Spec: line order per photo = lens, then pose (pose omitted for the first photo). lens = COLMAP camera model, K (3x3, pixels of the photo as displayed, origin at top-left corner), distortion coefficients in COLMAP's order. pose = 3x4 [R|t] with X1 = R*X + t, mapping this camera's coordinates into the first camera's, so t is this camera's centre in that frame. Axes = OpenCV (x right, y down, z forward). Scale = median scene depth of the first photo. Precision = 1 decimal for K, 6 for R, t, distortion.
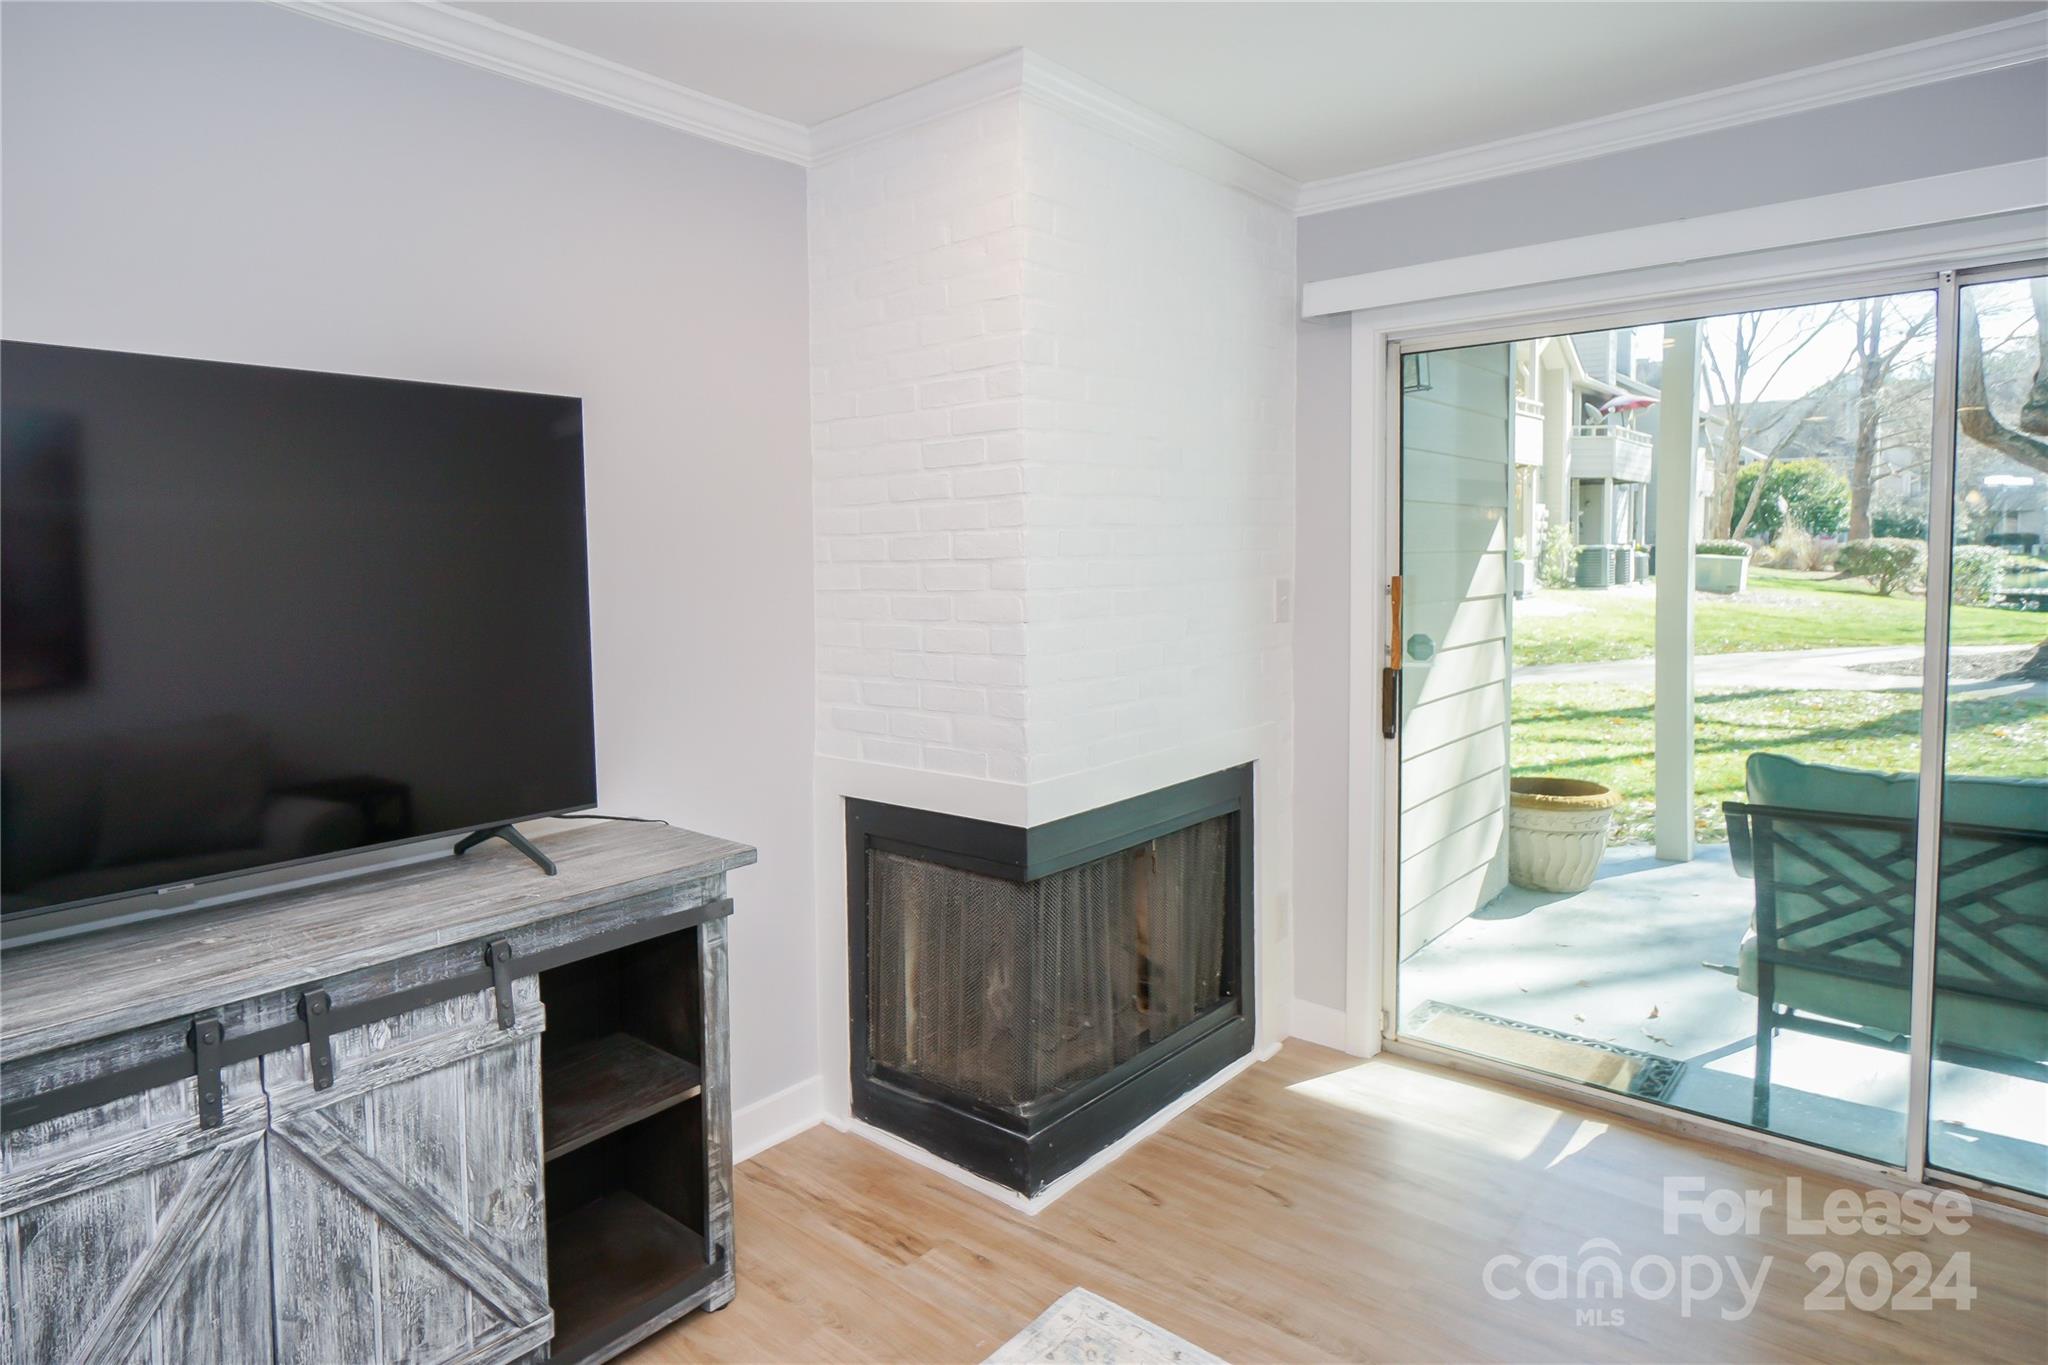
lens RADIAL K [[1173.2, 0, 985.4], [0, 1173.2, 616.4], [0, 0, 1]] dist [-0.010072, -0.001905]
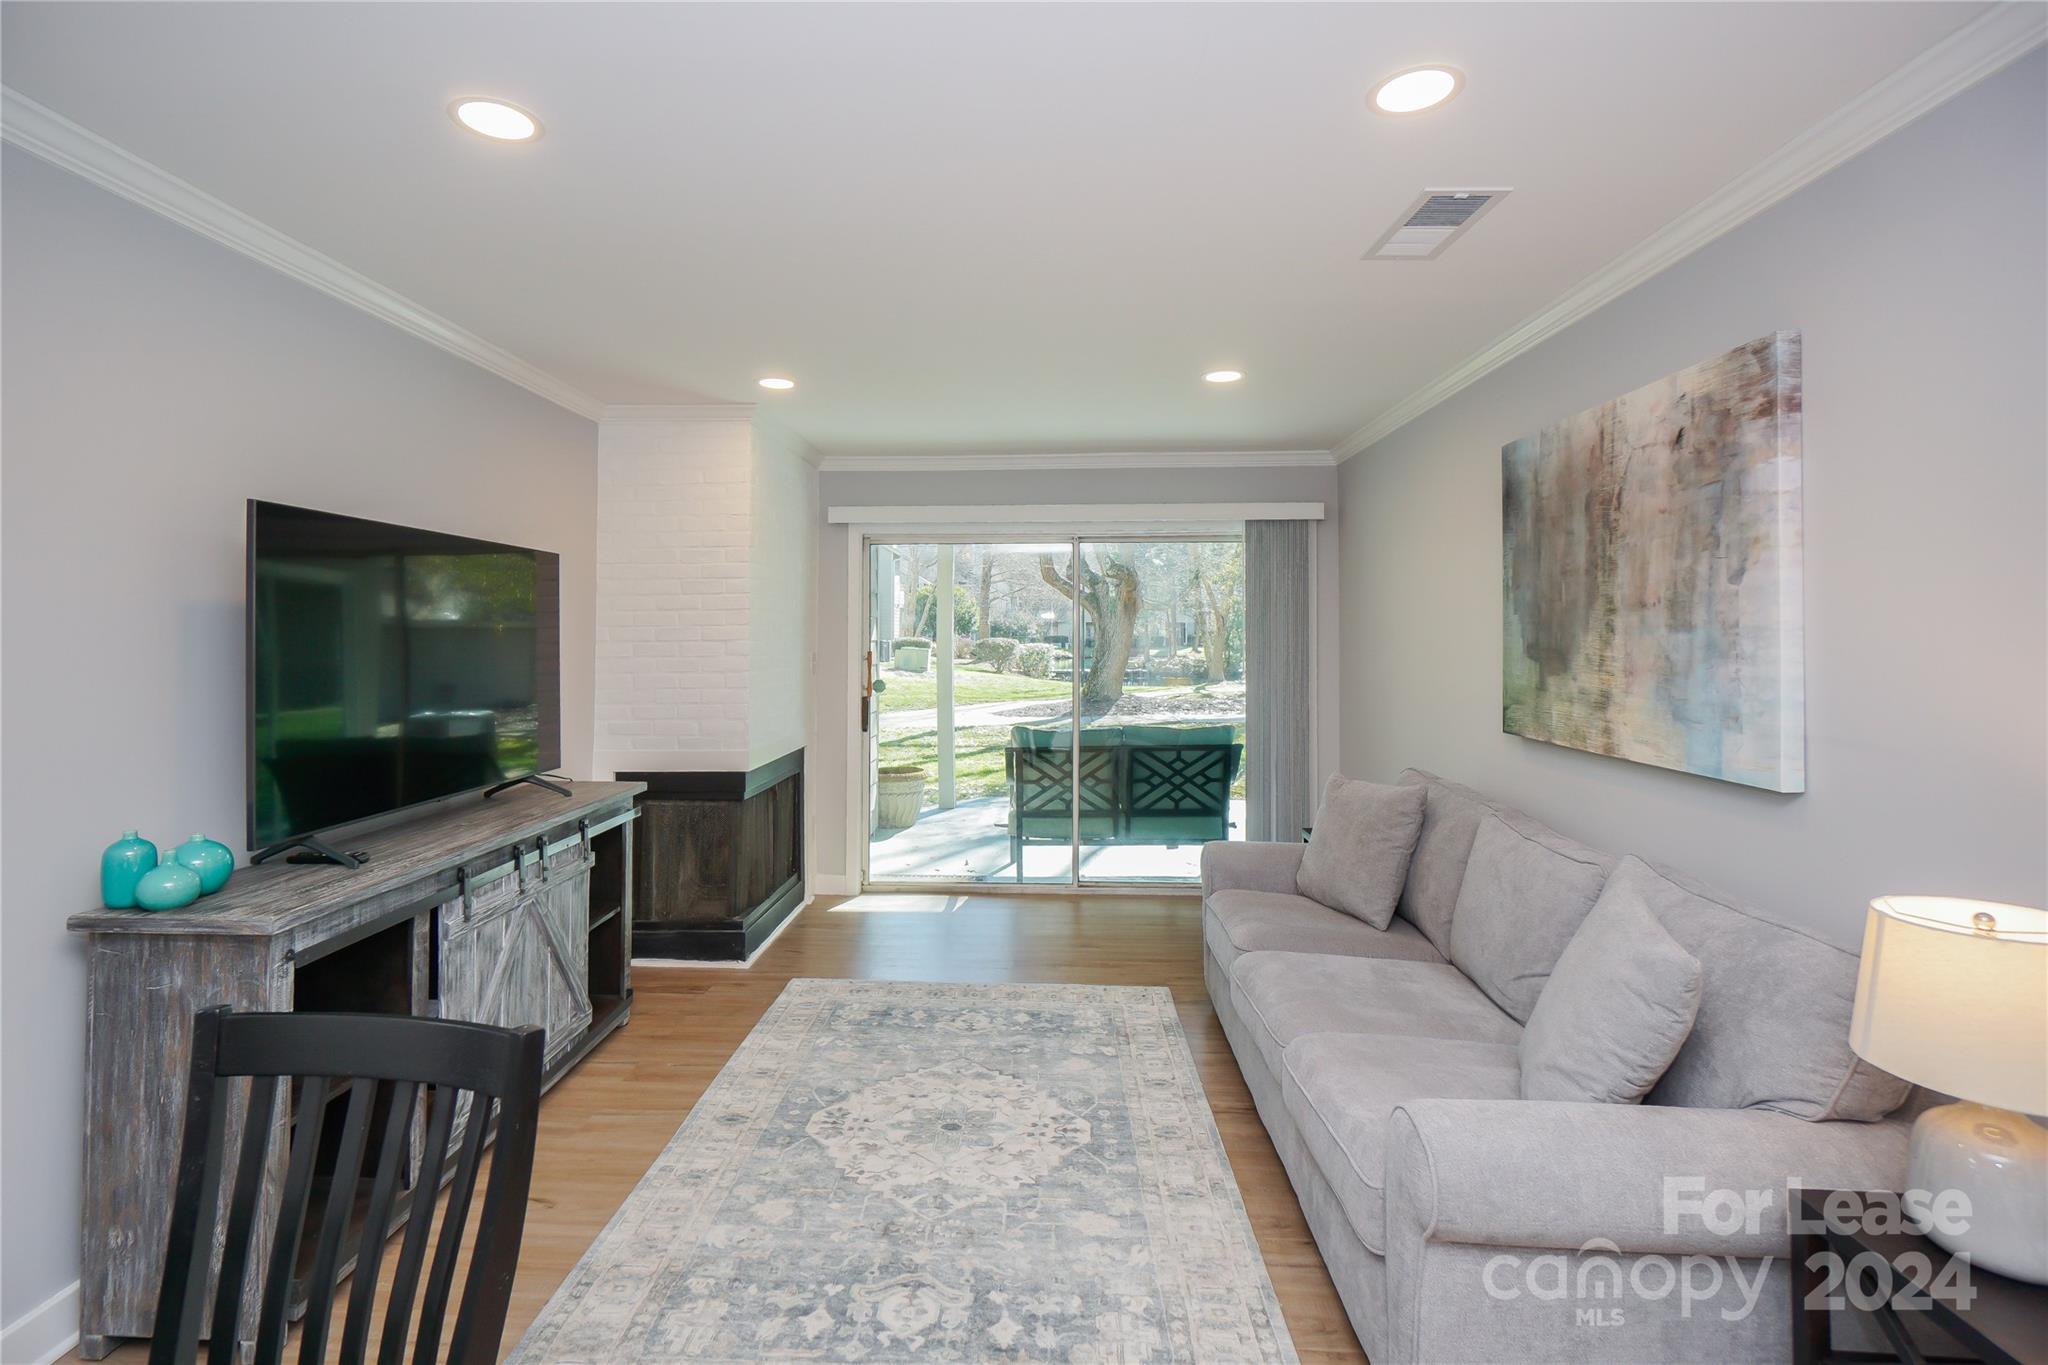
lens RADIAL K [[970.7, 0, 954.9], [0, 970.7, 608.9], [0, 0, 1]] dist [-0.014095, 0.004471]
pose [[0.812867, 0.029786, 0.581687, -0.541149], [0.023449, 0.996208, -0.083781, 0.038863], [-0.581977, 0.081742, 0.809087, -0.492691]]
